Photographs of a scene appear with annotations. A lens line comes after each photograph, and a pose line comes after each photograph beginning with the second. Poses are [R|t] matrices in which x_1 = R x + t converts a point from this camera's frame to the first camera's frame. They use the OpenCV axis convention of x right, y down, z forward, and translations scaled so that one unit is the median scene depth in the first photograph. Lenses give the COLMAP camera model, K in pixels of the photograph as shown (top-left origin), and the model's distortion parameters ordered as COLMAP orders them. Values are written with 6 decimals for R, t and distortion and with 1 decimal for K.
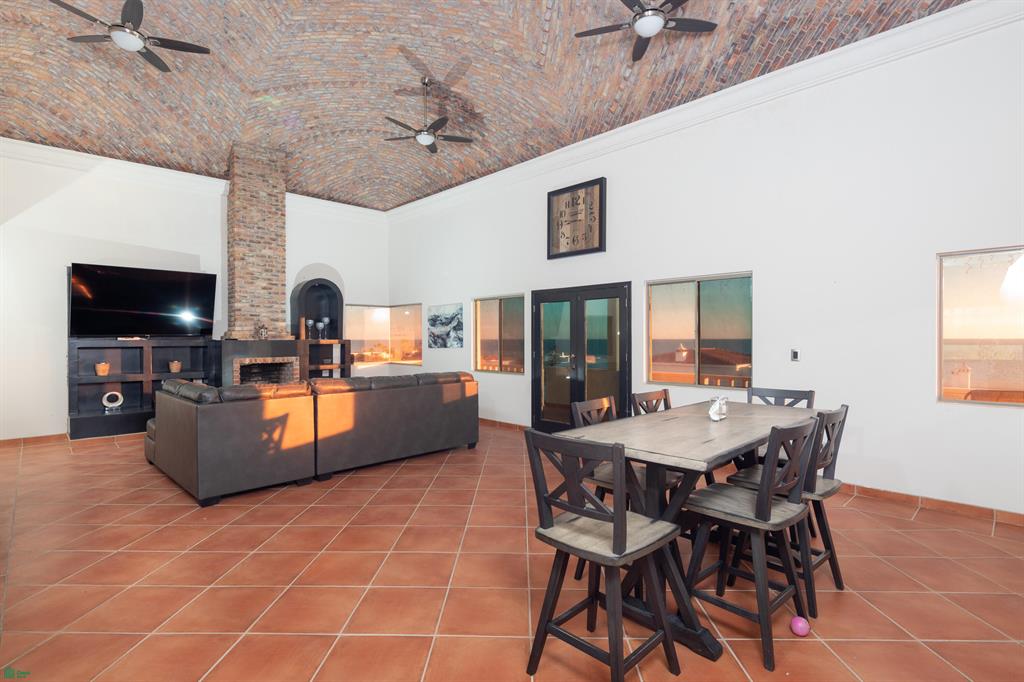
lens RADIAL K [[502.0, 0, 512.0], [0, 502.0, 341.0], [0, 0, 1]] dist [0.001073, -0.000241]
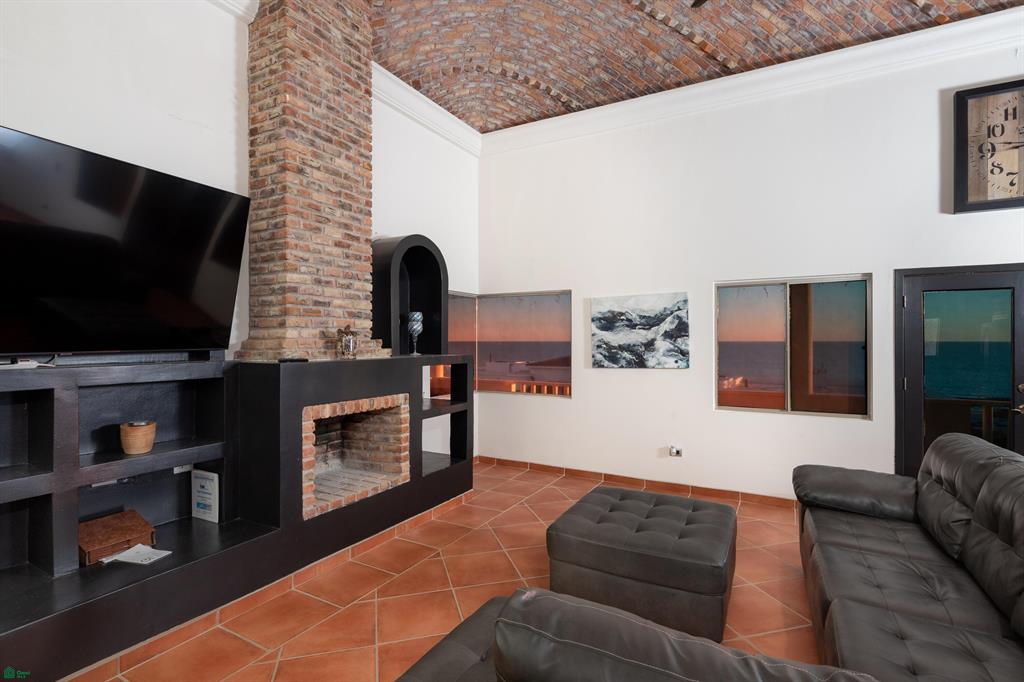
lens RADIAL K [[502.0, 0, 512.0], [0, 502.0, 341.0], [0, 0, 1]] dist [0.001073, -0.000241]
pose [[0.955551, 0.000190, 0.294826, -0.478416], [0.001488, 0.999984, -0.005469, -0.015510], [-0.294822, 0.005664, 0.955535, 0.525509]]
